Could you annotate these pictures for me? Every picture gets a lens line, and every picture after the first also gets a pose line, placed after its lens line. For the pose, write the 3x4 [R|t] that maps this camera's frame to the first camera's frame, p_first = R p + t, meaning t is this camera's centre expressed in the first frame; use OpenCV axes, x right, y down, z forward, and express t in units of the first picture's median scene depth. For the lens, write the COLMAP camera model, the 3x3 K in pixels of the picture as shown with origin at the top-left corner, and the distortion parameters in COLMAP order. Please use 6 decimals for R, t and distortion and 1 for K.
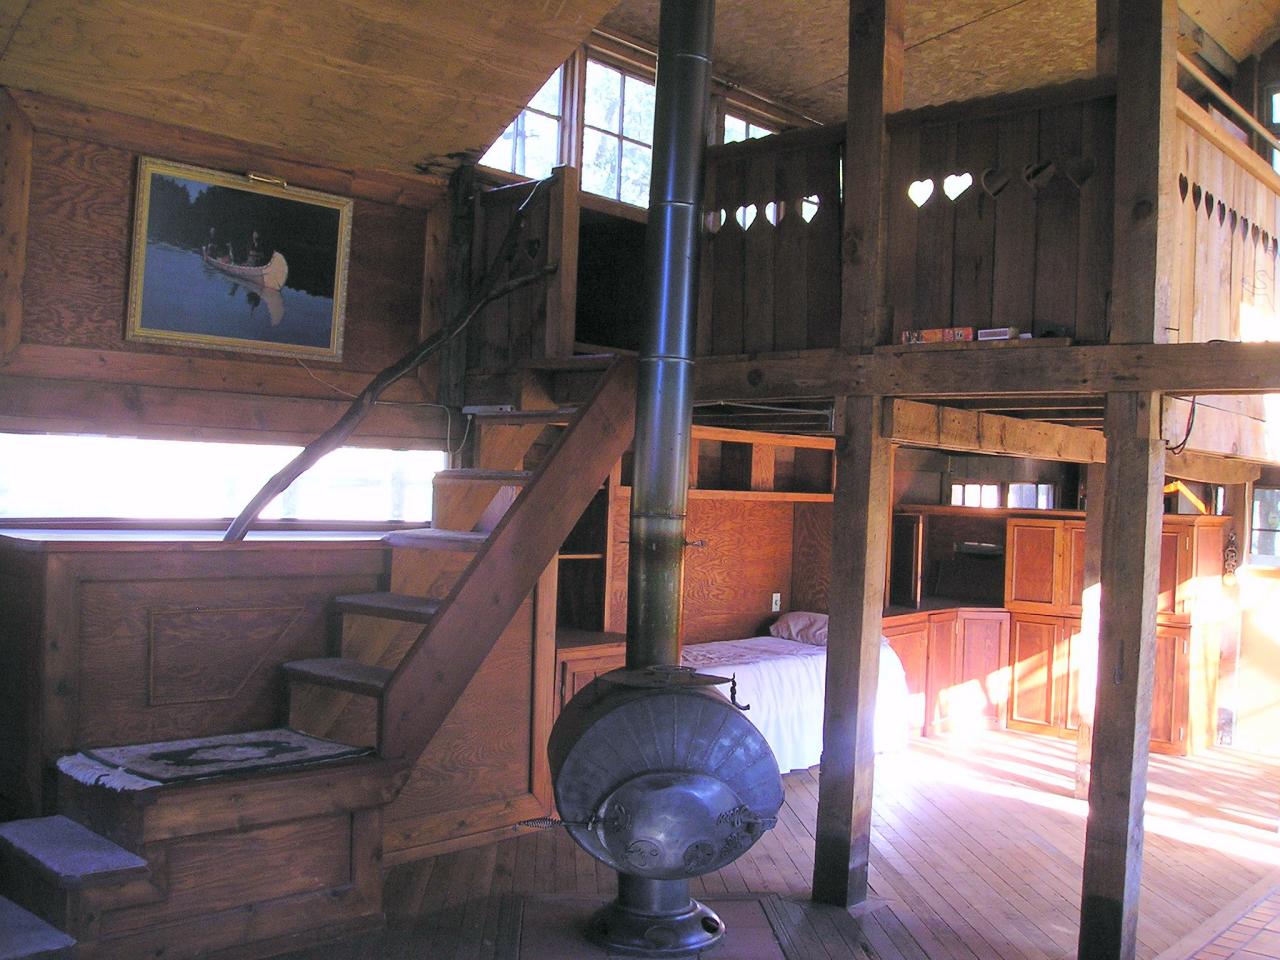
lens RADIAL K [[1298.4, 0, 638.6], [0, 1298.4, 478.7], [0, 0, 1]] dist [-0.120361, 0.000000]
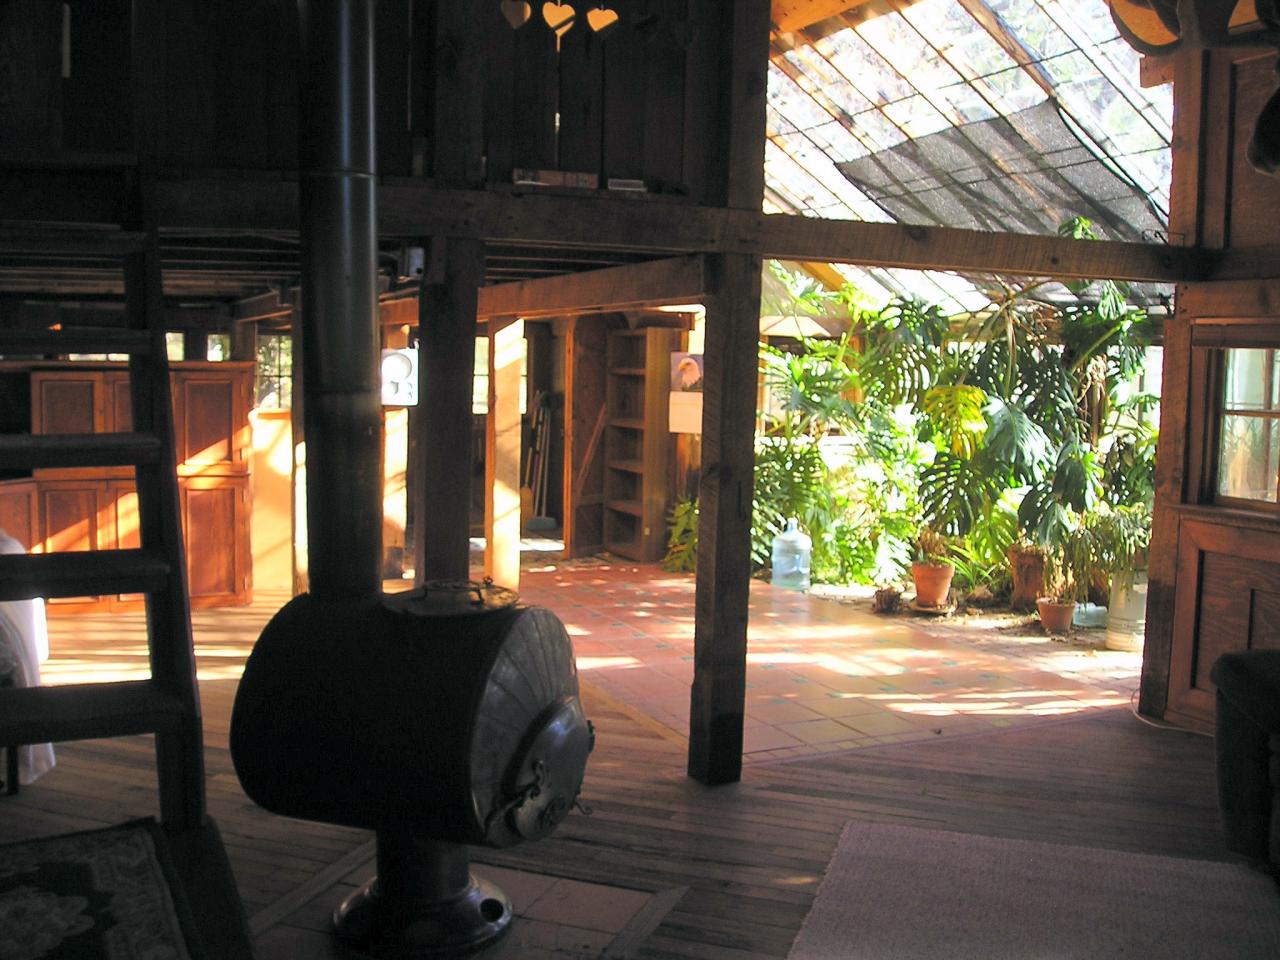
lens RADIAL K [[1298.4, 0, 639.2], [0, 1298.4, 482.7], [0, 0, 1]] dist [-0.120361, 0.000000]
pose [[0.405364, -0.116880, 0.906653, -0.579568], [-0.007800, 0.991314, 0.131282, -0.016564], [-0.914122, -0.060289, 0.400932, 0.543194]]
